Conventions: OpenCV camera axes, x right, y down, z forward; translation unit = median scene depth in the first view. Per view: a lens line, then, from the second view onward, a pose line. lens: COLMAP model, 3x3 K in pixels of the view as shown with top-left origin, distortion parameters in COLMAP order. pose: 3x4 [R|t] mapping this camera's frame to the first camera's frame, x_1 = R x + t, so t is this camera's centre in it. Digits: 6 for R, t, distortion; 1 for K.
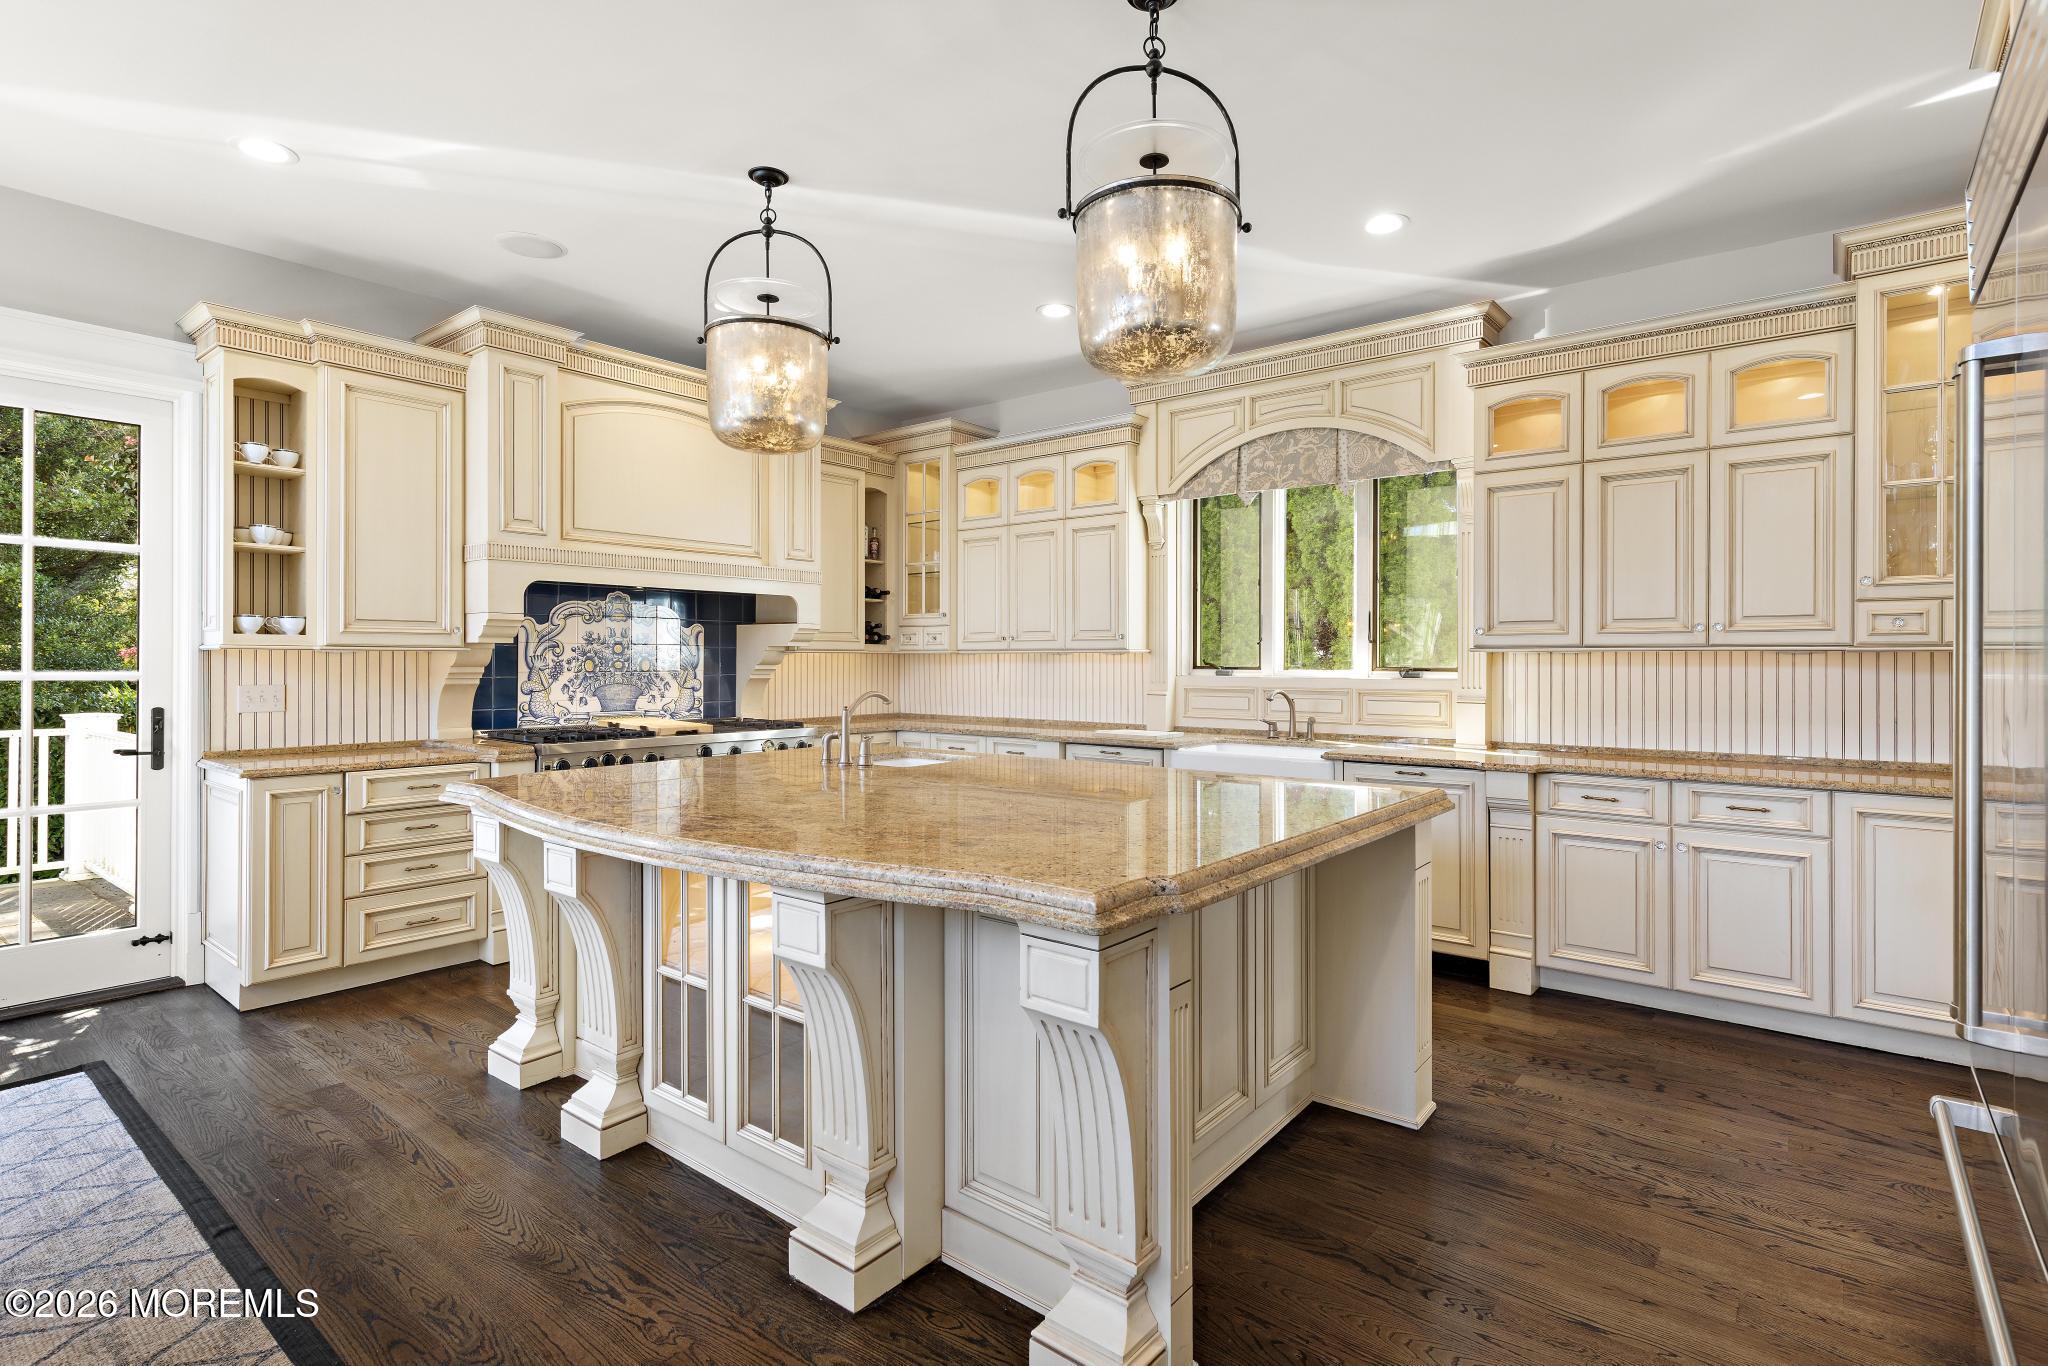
lens RADIAL K [[992.8, 0, 1029.8], [0, 992.8, 676.8], [0, 0, 1]] dist [-0.002142, -0.000246]
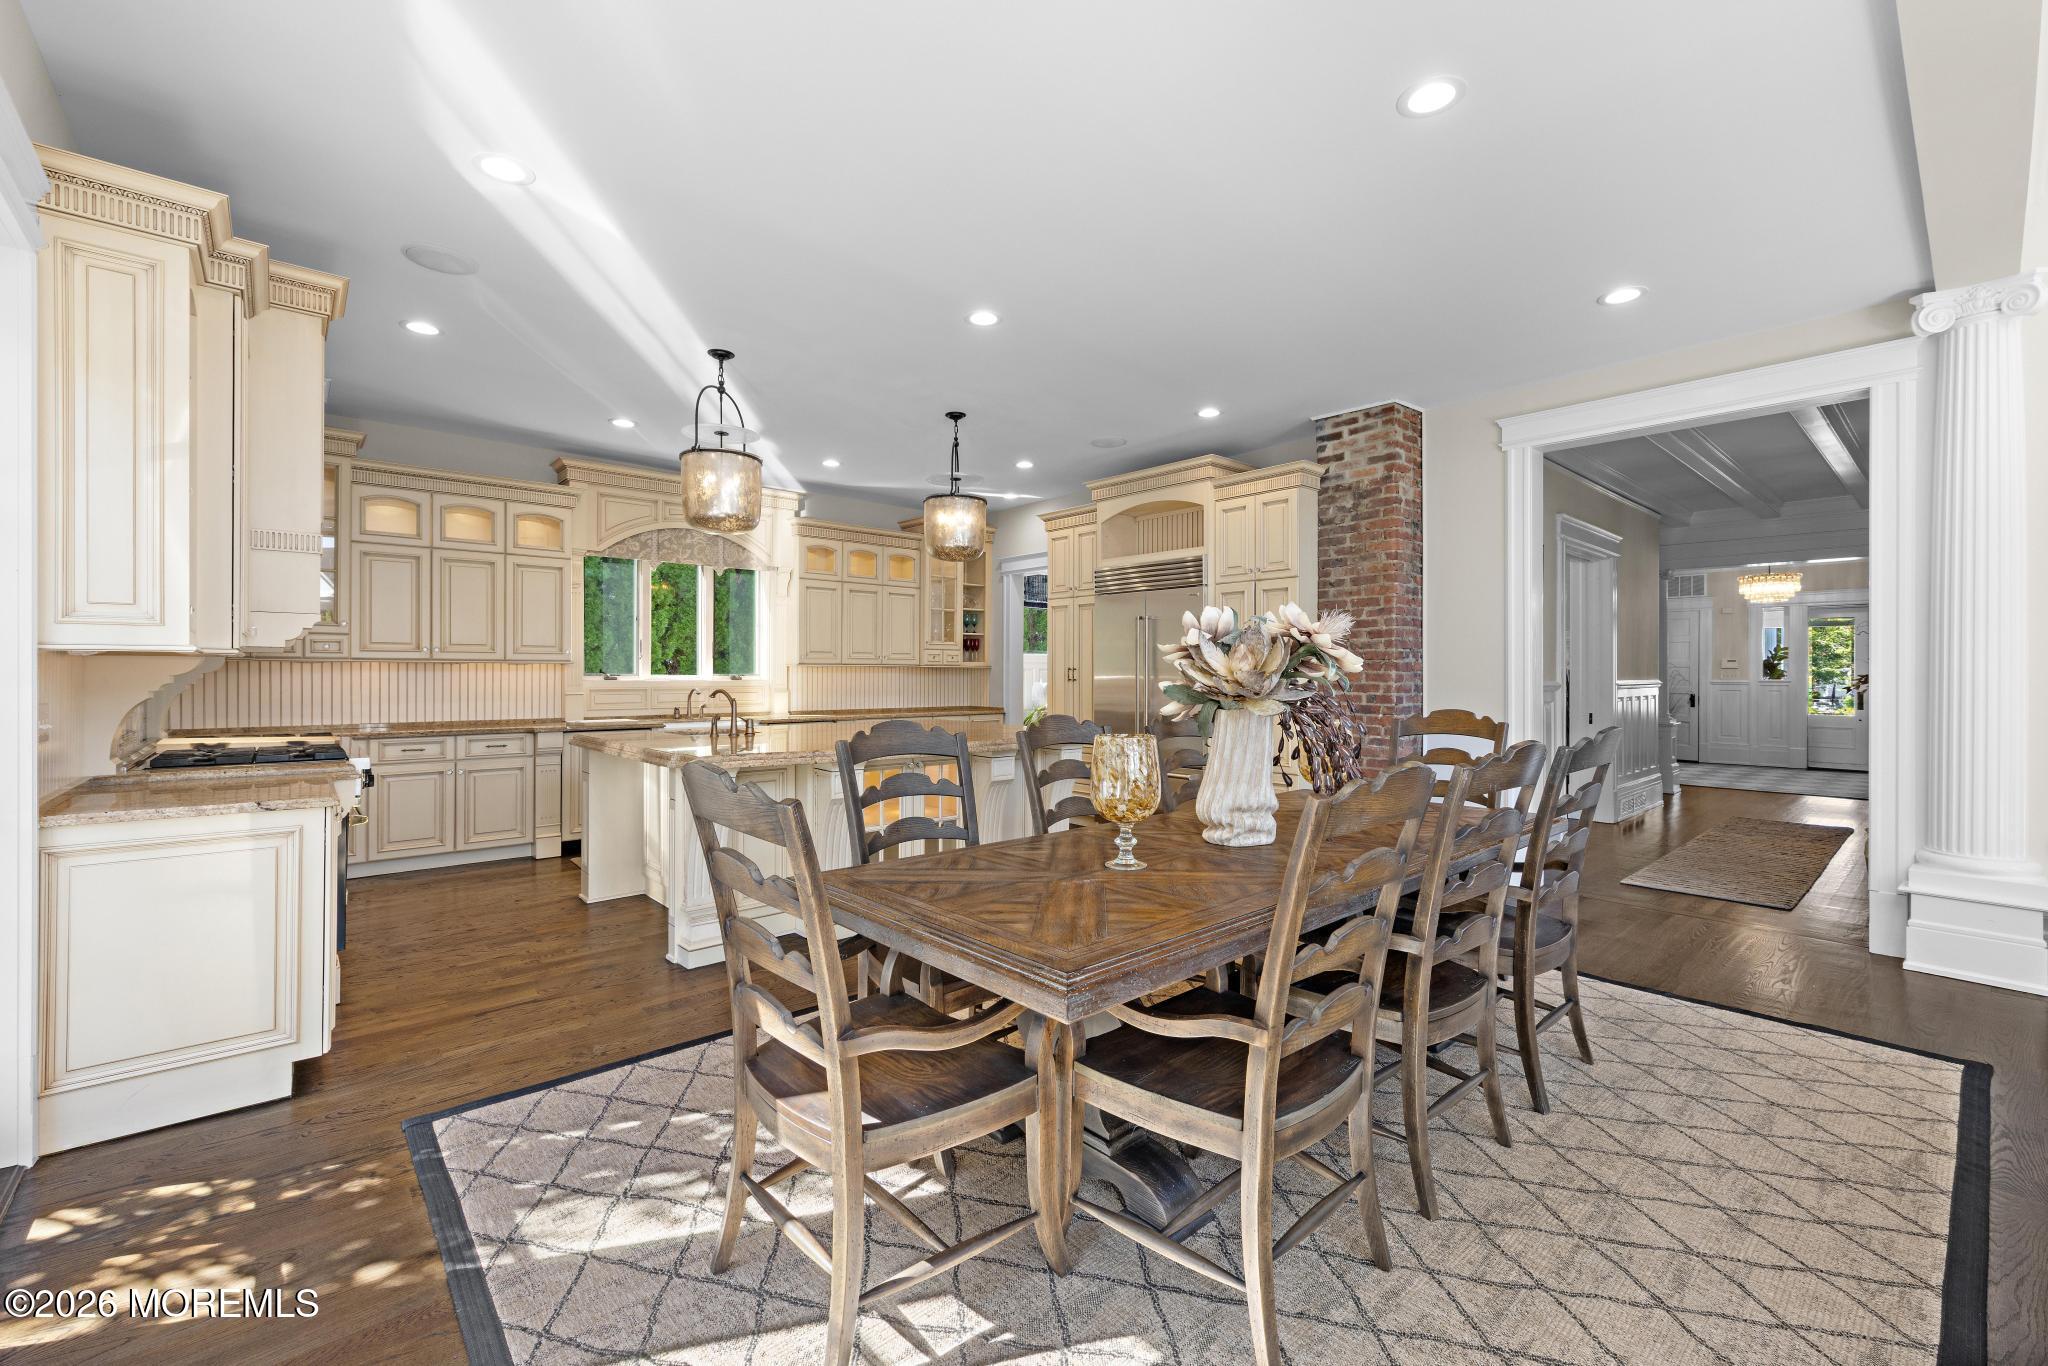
lens RADIAL K [[869.3, 0, 1019.1], [0, 869.3, 675.1], [0, 0, 1]] dist [0.011516, -0.000294]
pose [[0.183208, -0.004118, 0.983066, -0.818197], [0.013044, 0.999913, 0.001757, -0.002195], [-0.982988, 0.012501, 0.183246, 0.159535]]
